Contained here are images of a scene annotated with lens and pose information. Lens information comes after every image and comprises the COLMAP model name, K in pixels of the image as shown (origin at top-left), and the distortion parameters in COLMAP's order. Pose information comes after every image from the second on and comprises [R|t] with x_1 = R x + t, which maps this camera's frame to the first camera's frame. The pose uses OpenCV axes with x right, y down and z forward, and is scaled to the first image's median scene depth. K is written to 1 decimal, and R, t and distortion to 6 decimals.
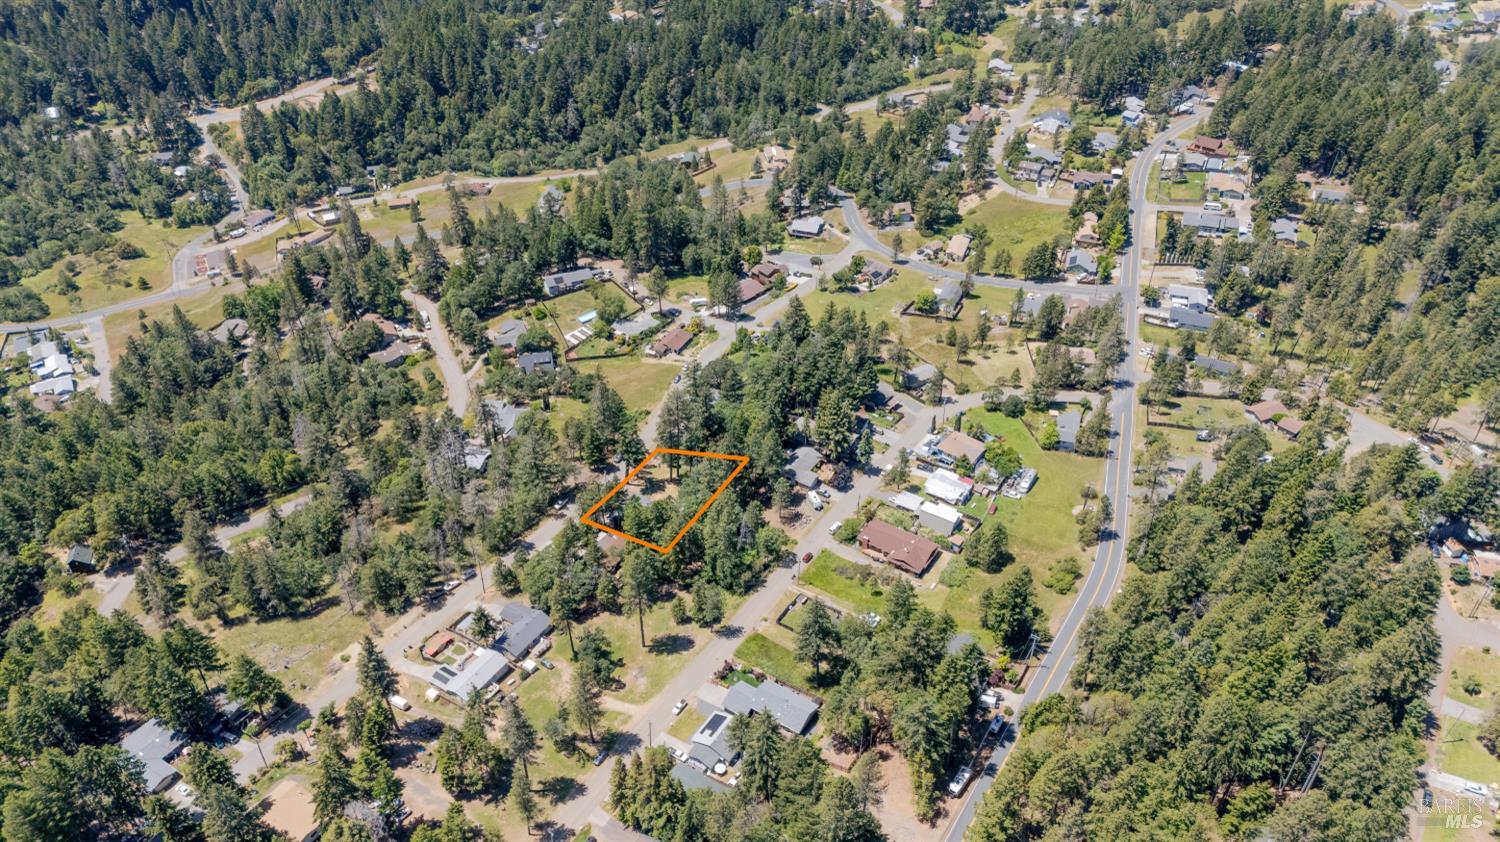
lens RADIAL K [[1102.6, 0, 750.0], [0, 1102.6, 421.0], [0, 0, 1]] dist [0.059492, -0.056001]
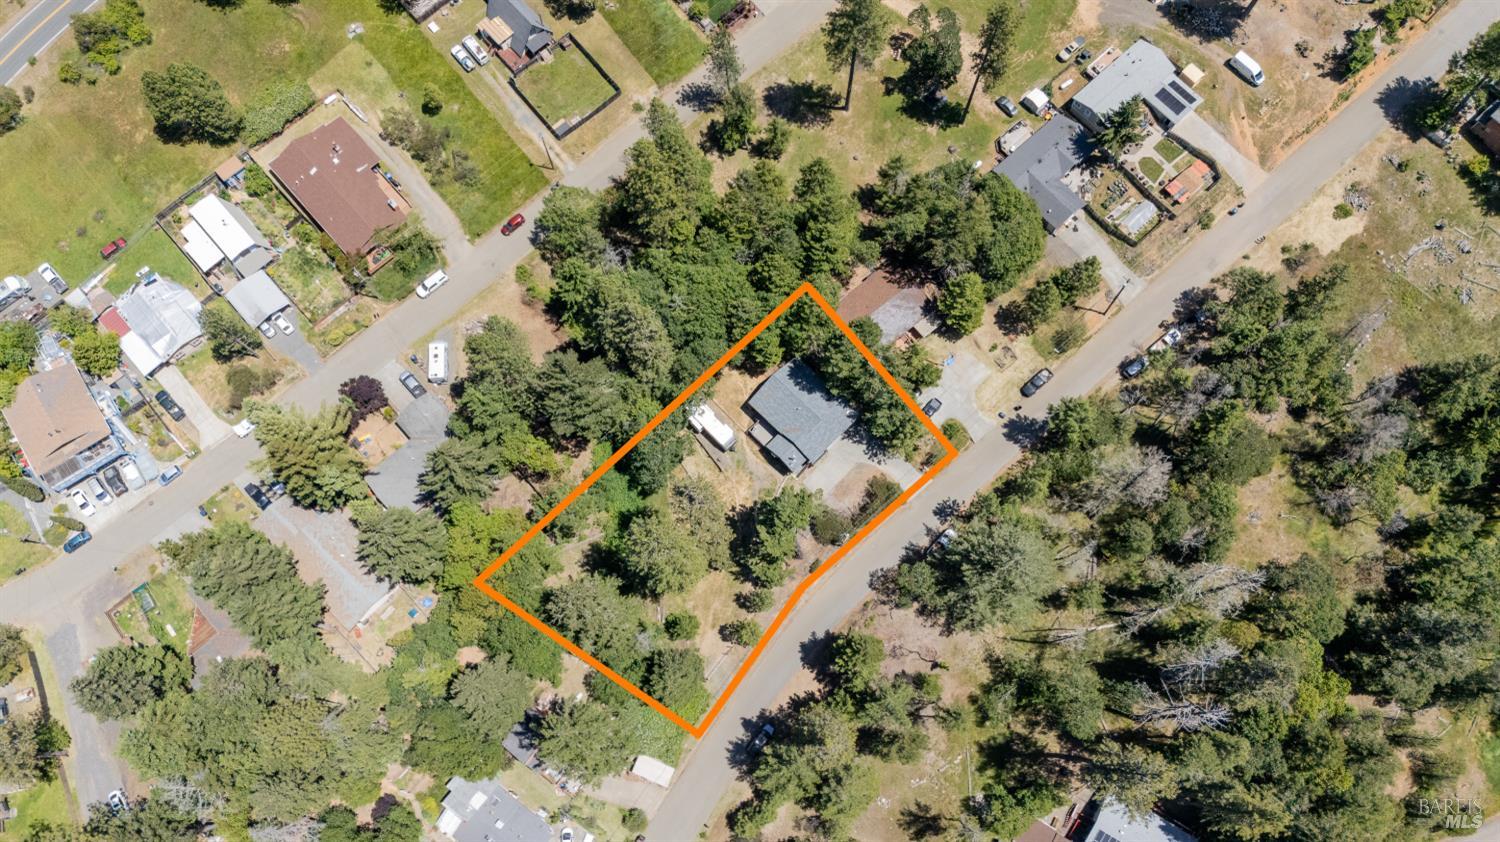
lens RADIAL K [[1102.6, 0, 750.0], [0, 1102.6, 421.0], [0, 0, 1]] dist [0.059492, -0.056001]
pose [[-0.962629, -0.256177, 0.087852, -0.094516], [0.174195, -0.337305, 0.925139, -0.279704], [-0.207366, 0.905869, 0.369324, 0.626471]]
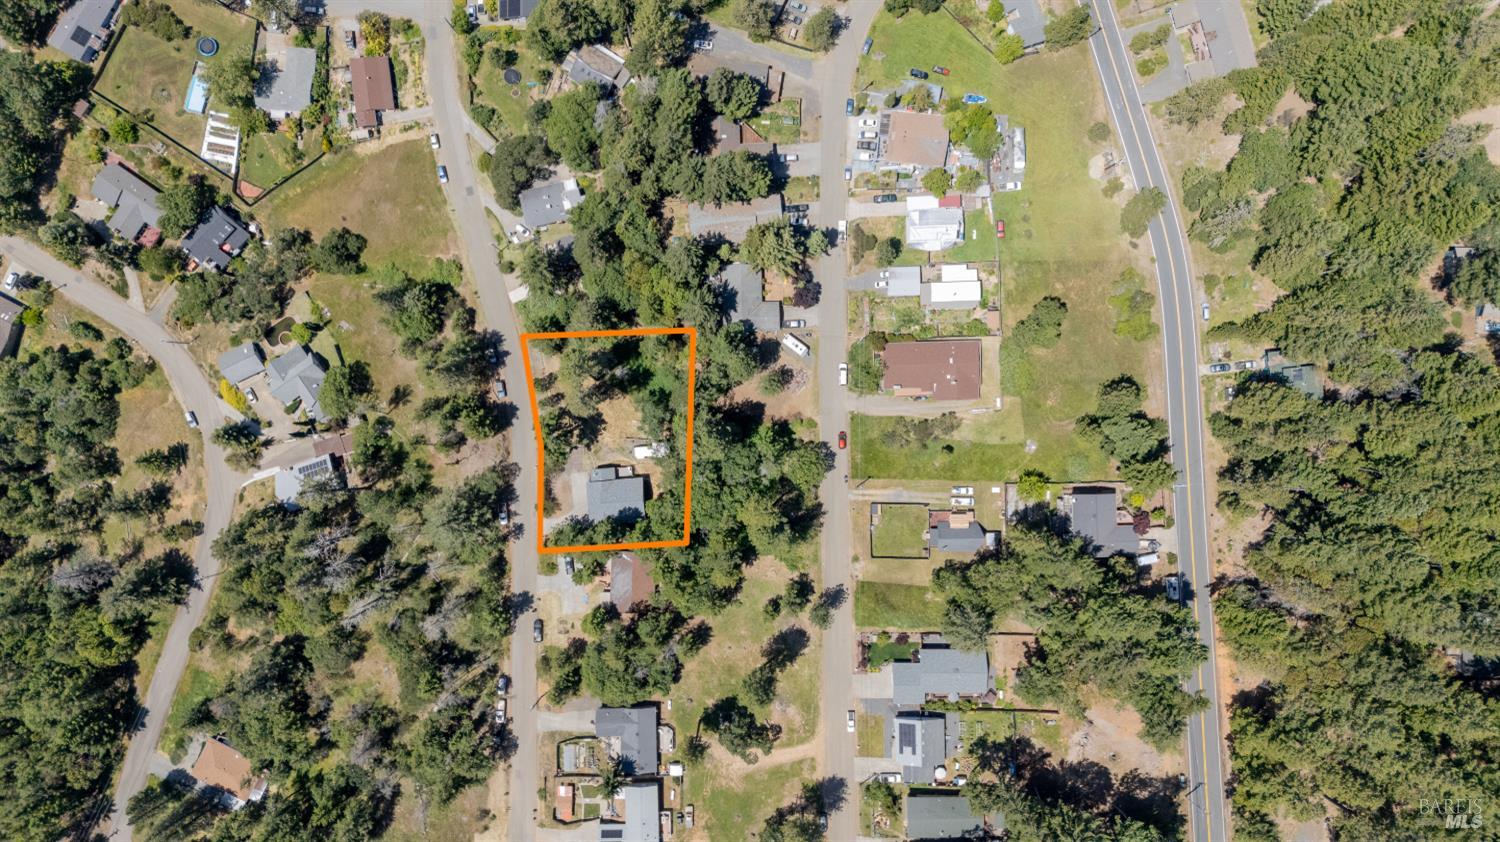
lens RADIAL K [[1102.6, 0, 750.0], [0, 1102.6, 421.0], [0, 0, 1]] dist [0.059492, -0.056001]
pose [[0.831180, -0.555938, -0.008515, 0.008304], [0.349325, 0.510237, 0.785895, -0.387258], [-0.432564, -0.656195, 0.618302, 0.394912]]
